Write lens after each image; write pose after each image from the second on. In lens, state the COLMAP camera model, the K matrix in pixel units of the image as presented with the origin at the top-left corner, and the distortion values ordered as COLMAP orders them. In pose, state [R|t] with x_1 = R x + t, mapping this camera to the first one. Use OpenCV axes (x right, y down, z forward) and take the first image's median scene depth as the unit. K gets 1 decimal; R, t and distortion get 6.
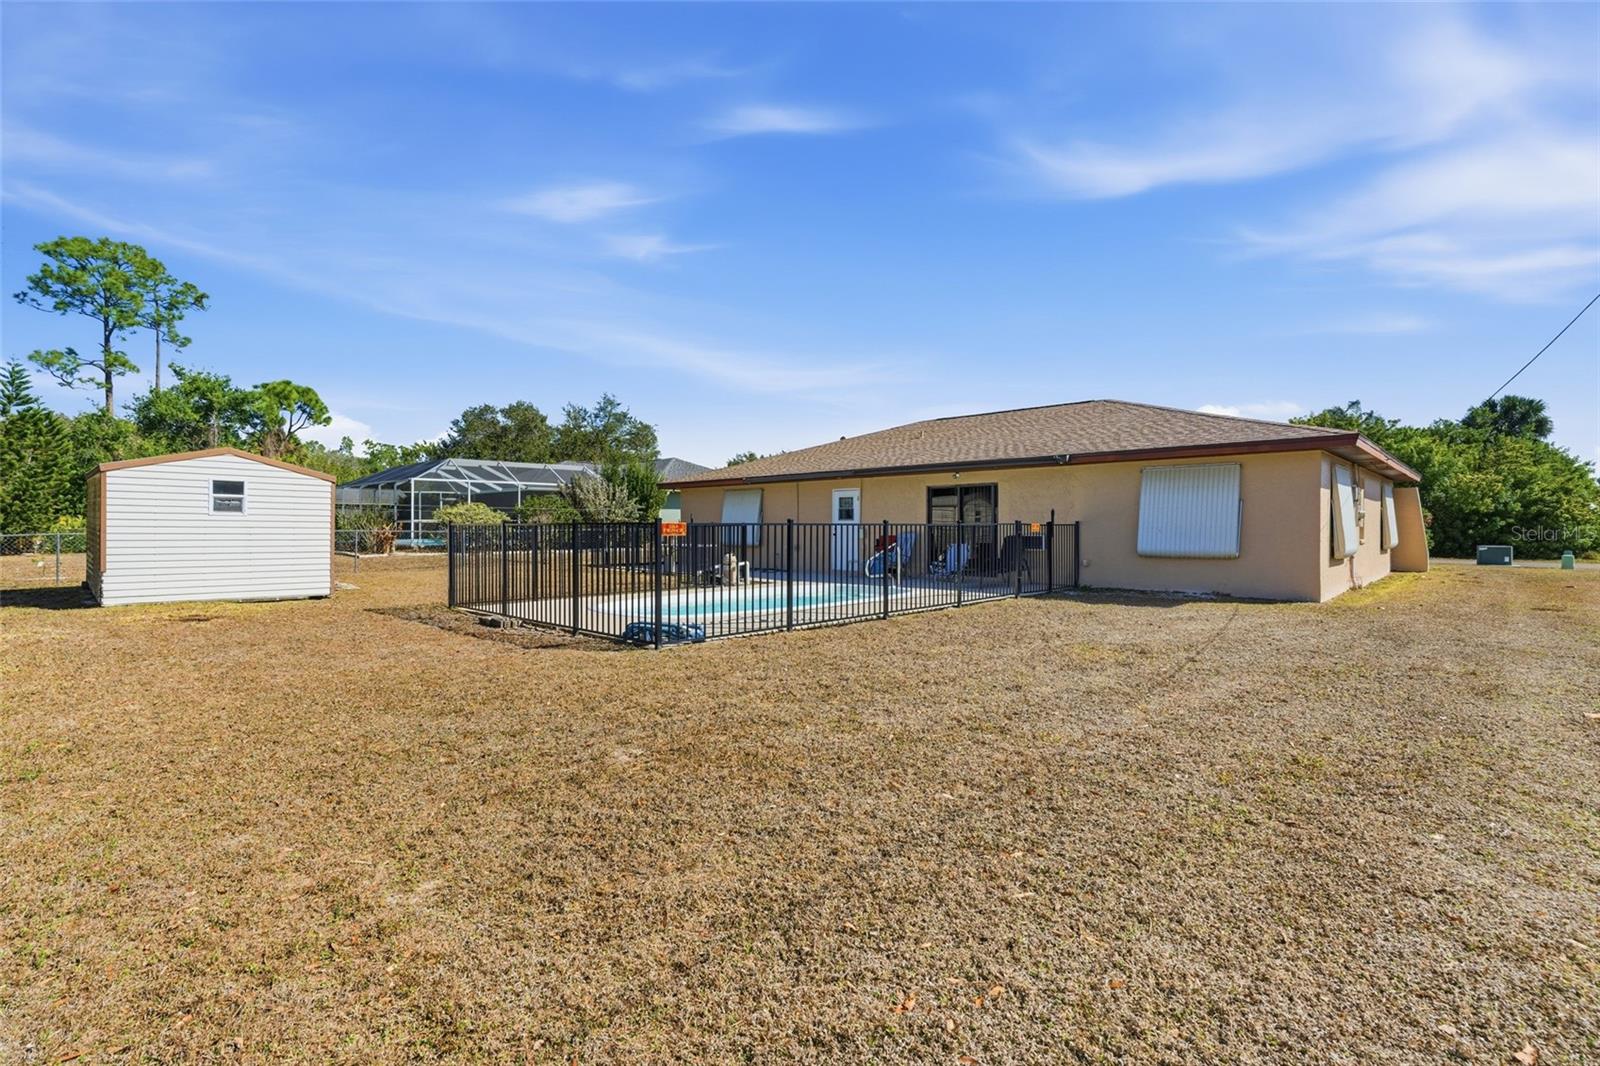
lens RADIAL K [[727.6, 0, 806.5], [0, 727.6, 536.6], [0, 0, 1]] dist [-0.004285, -0.000672]
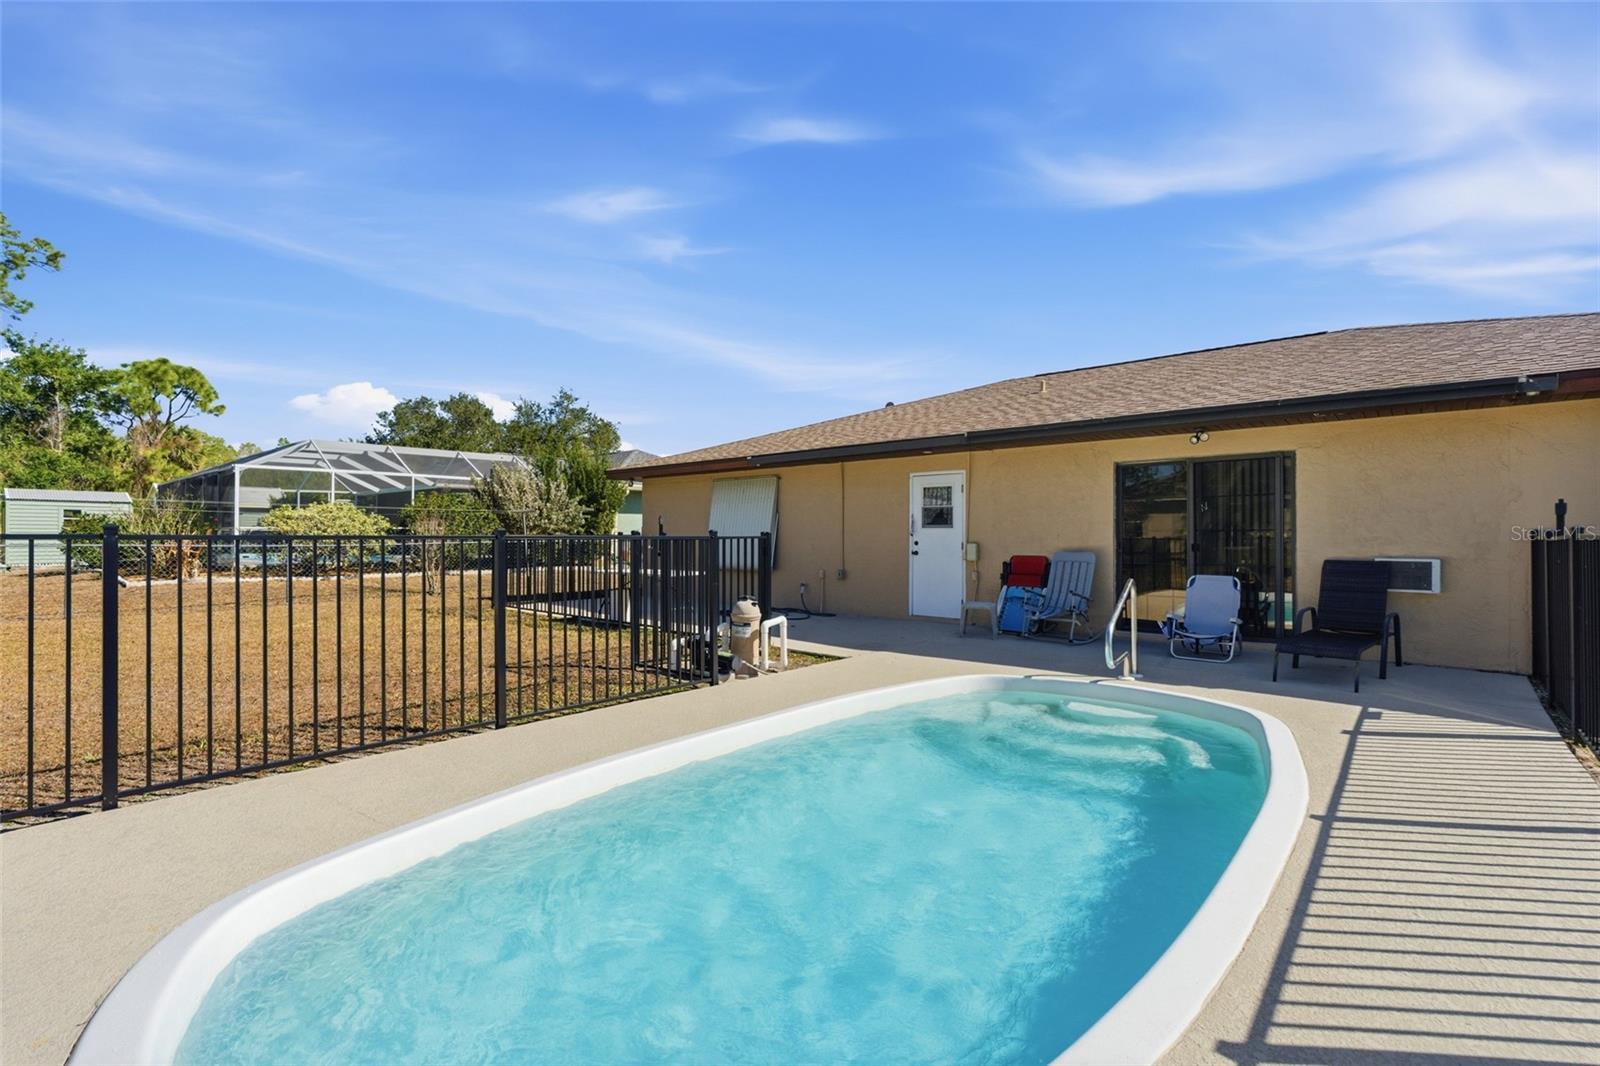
lens RADIAL K [[706.9, 0, 798.5], [0, 706.9, 538.1], [0, 0, 1]] dist [-0.001083, -0.000020]
pose [[0.999196, -0.000885, 0.040092, -0.030491], [0.001214, 0.999966, -0.008172, -0.004102], [-0.040084, 0.008215, 0.999163, 0.187703]]
